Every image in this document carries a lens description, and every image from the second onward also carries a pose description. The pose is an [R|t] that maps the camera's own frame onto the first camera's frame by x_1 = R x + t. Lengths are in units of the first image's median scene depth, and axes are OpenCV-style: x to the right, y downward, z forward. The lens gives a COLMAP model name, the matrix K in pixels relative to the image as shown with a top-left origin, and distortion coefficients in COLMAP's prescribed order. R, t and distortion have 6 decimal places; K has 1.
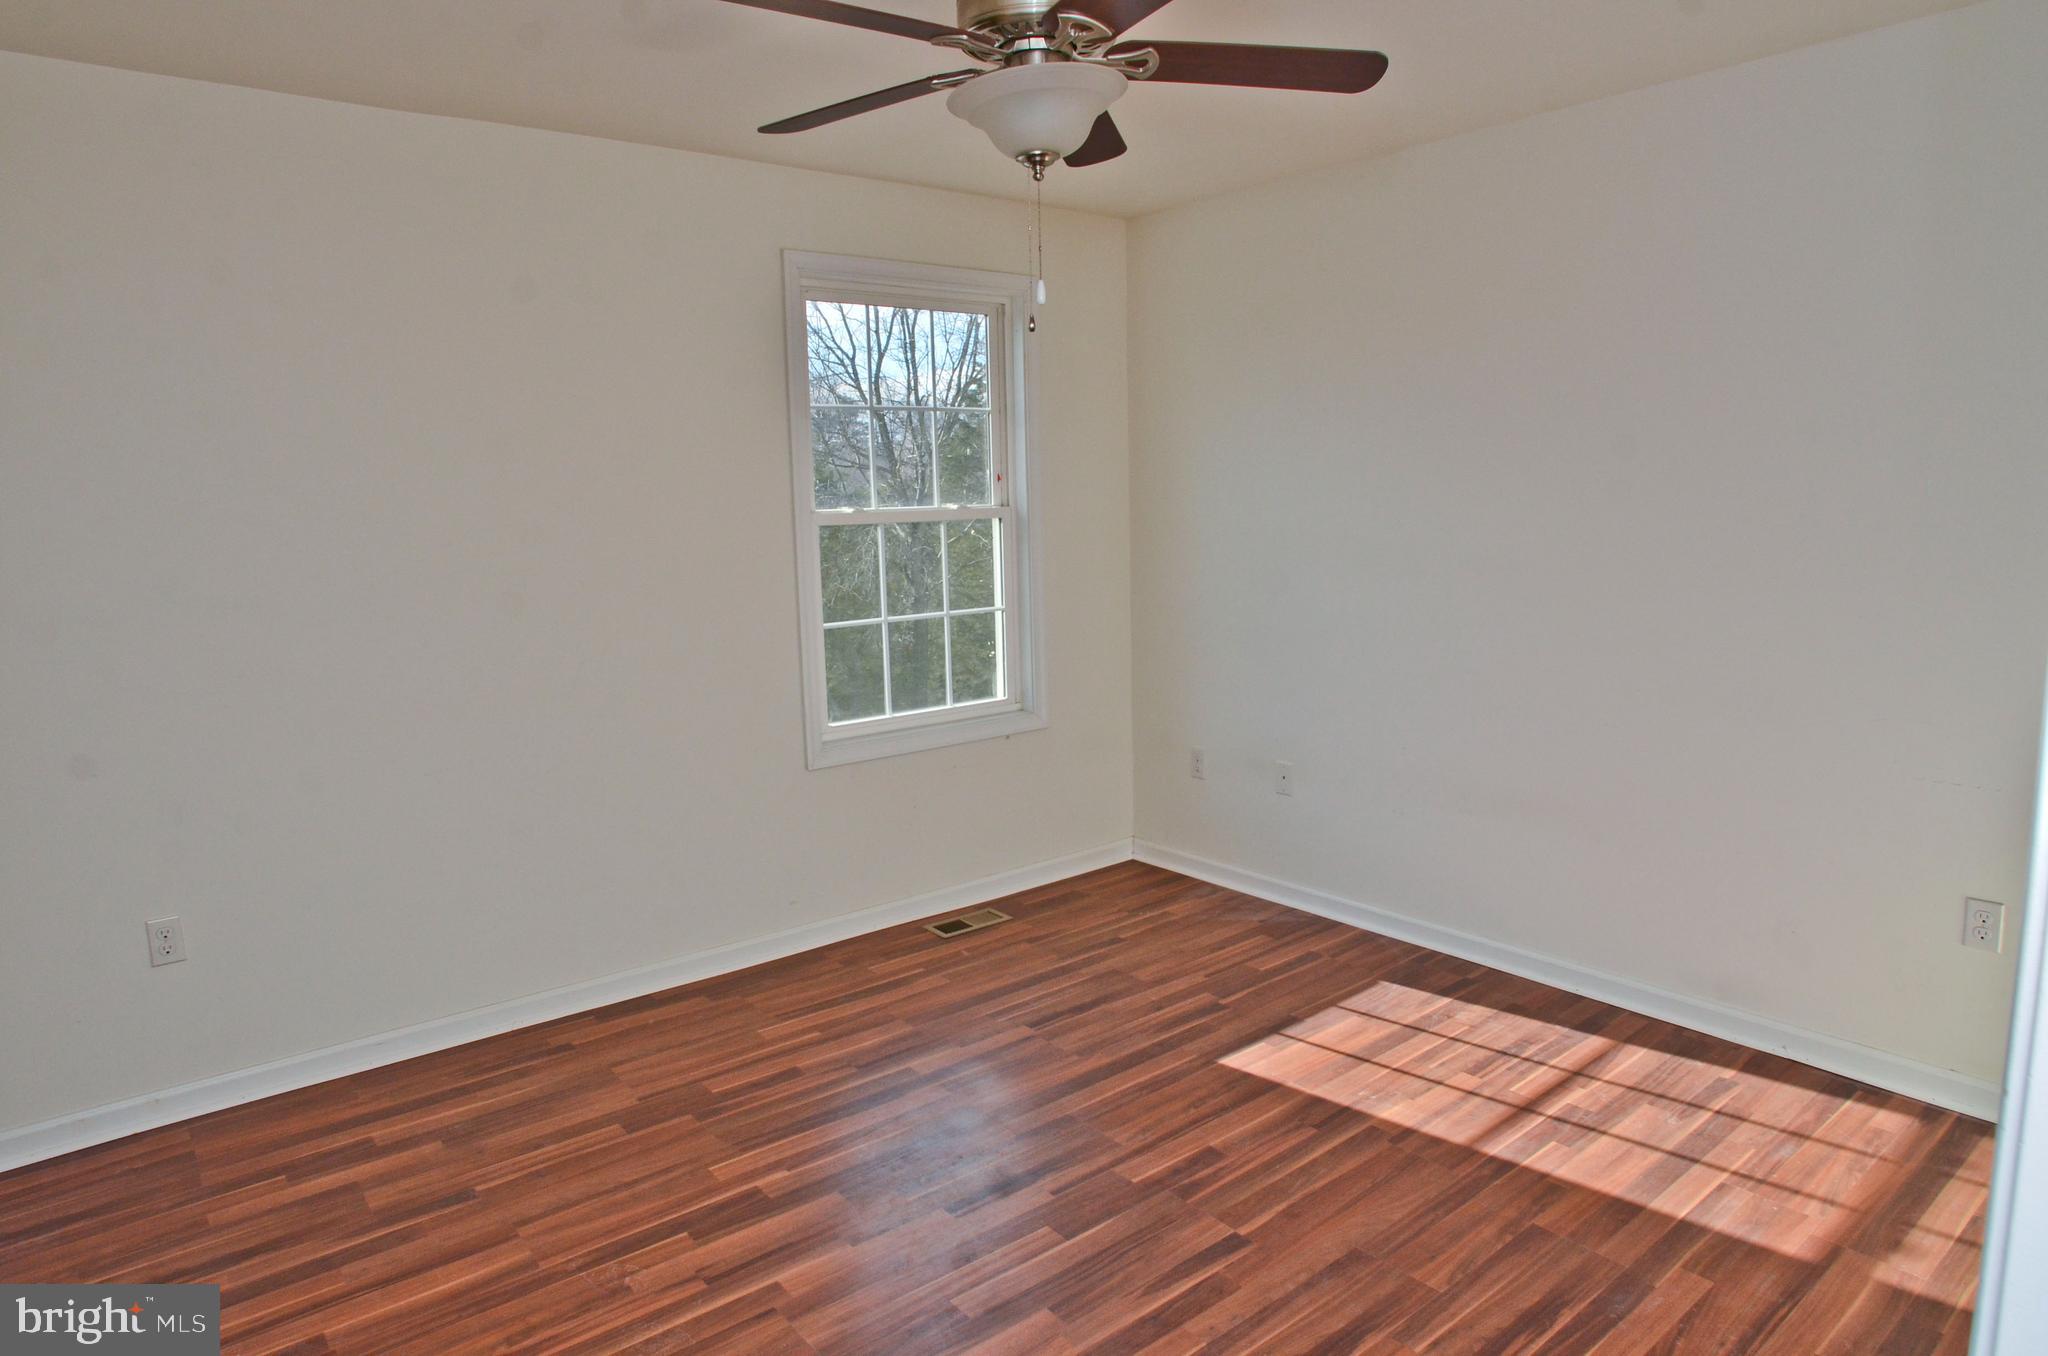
lens RADIAL K [[1225.1, 0, 1029.6], [0, 1225.1, 684.8], [0, 0, 1]] dist [-0.092741, 0.056443]
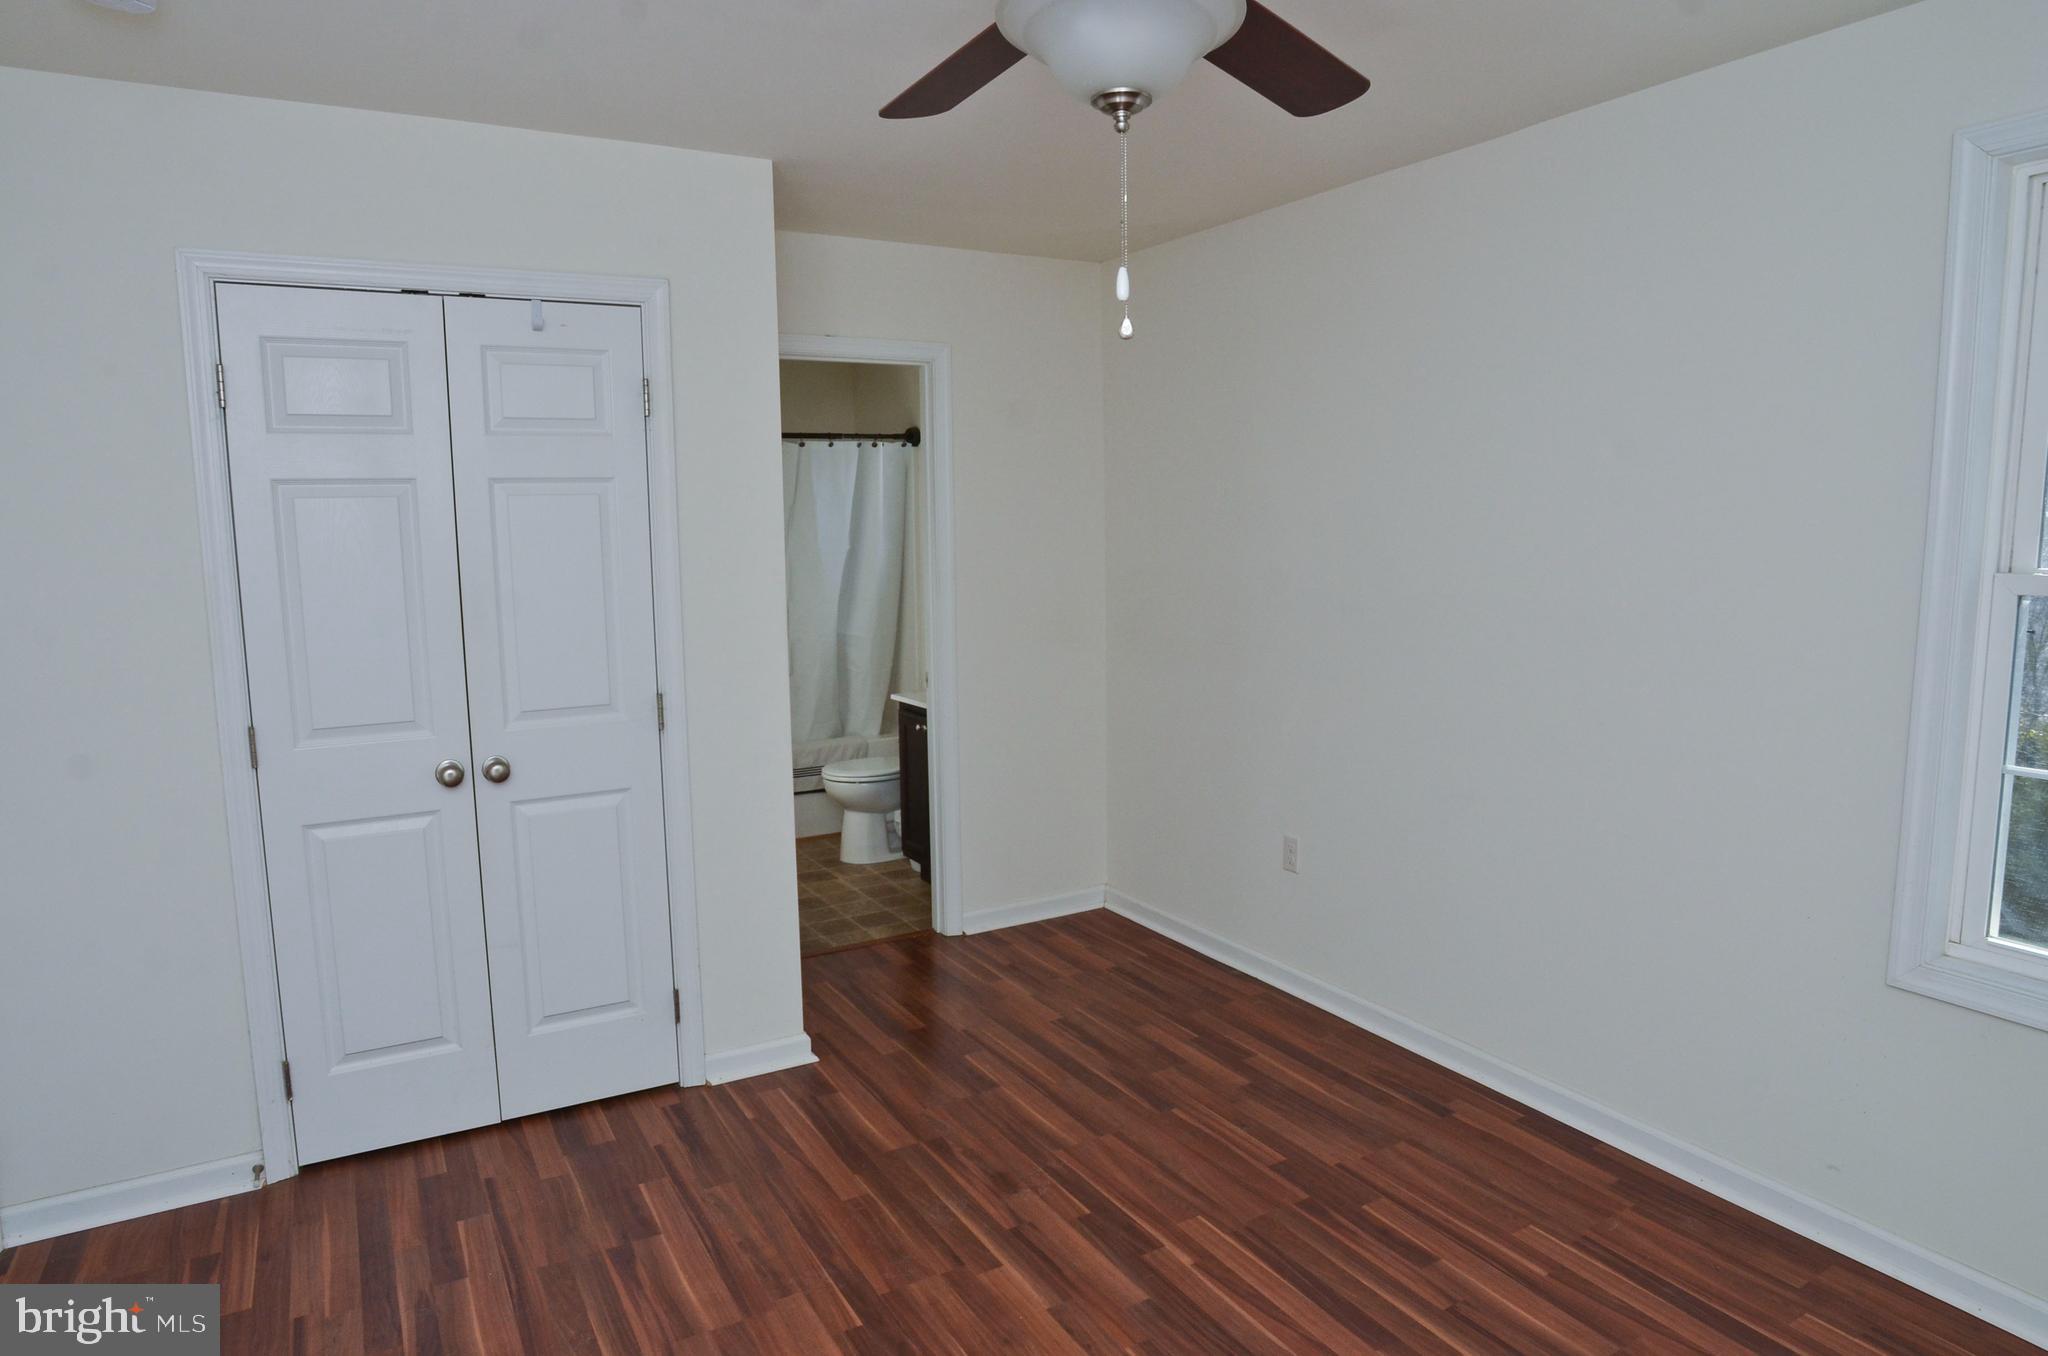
lens RADIAL K [[1225.1, 0, 1029.6], [0, 1225.1, 684.8], [0, 0, 1]] dist [-0.092741, 0.056443]
pose [[-0.160582, 0.154820, -0.974805, 0.704846], [-0.137827, 0.974428, 0.177464, -0.193570], [0.977352, 0.162852, -0.135137, 1.001406]]
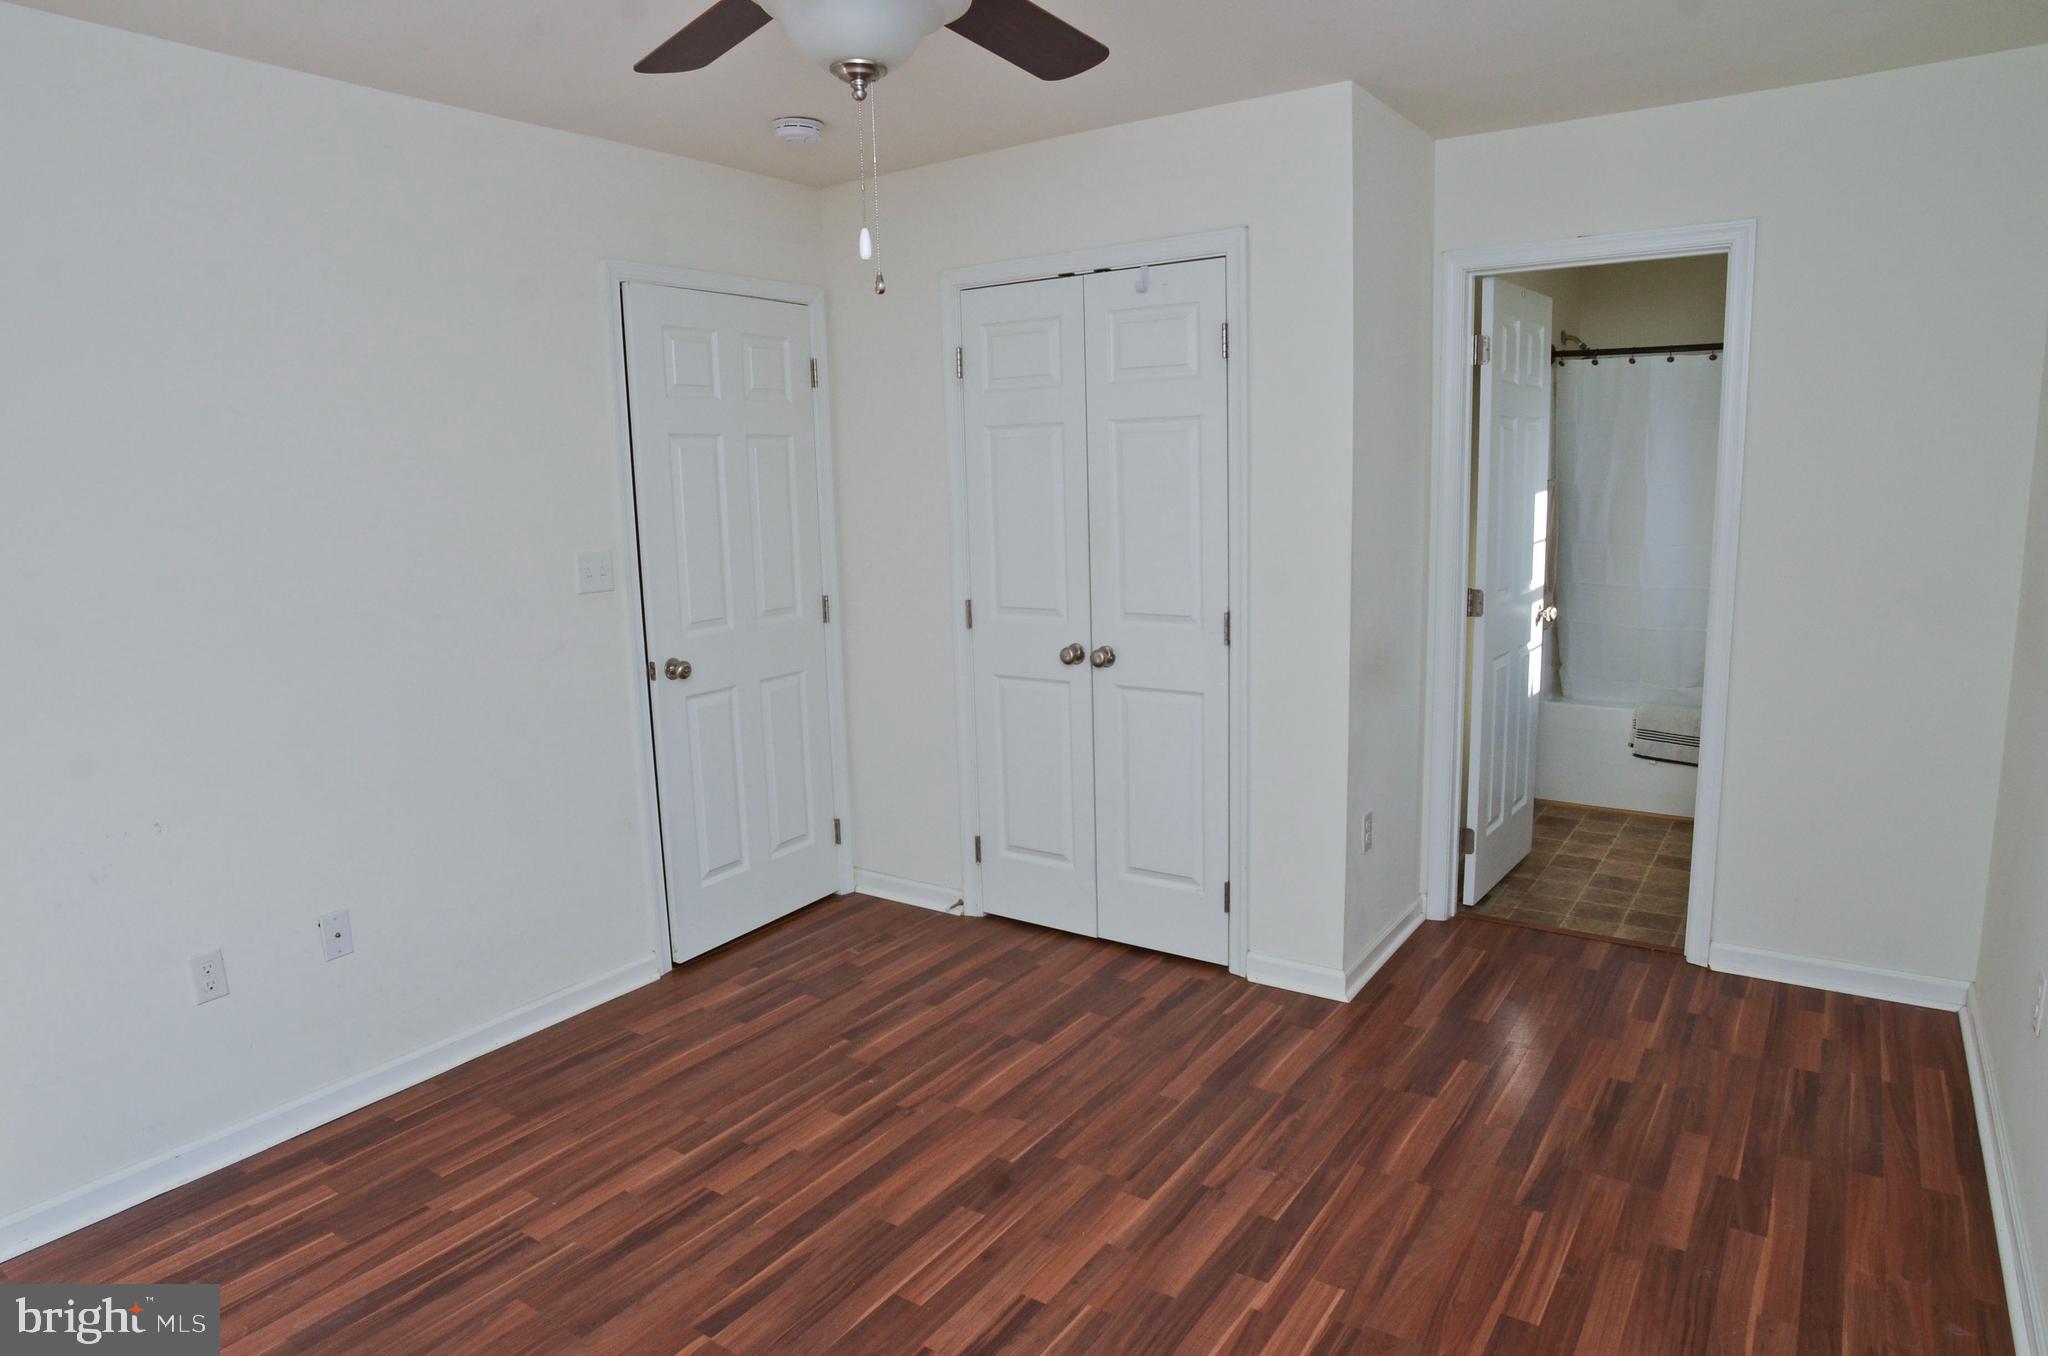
lens RADIAL K [[1225.1, 0, 1029.6], [0, 1225.1, 684.8], [0, 0, 1]] dist [-0.092741, 0.056443]
pose [[-0.958153, 0.094865, -0.270082, 0.134104], [0.001783, 0.945451, 0.325759, -0.282878], [0.286253, 0.311645, -0.906056, 1.680875]]
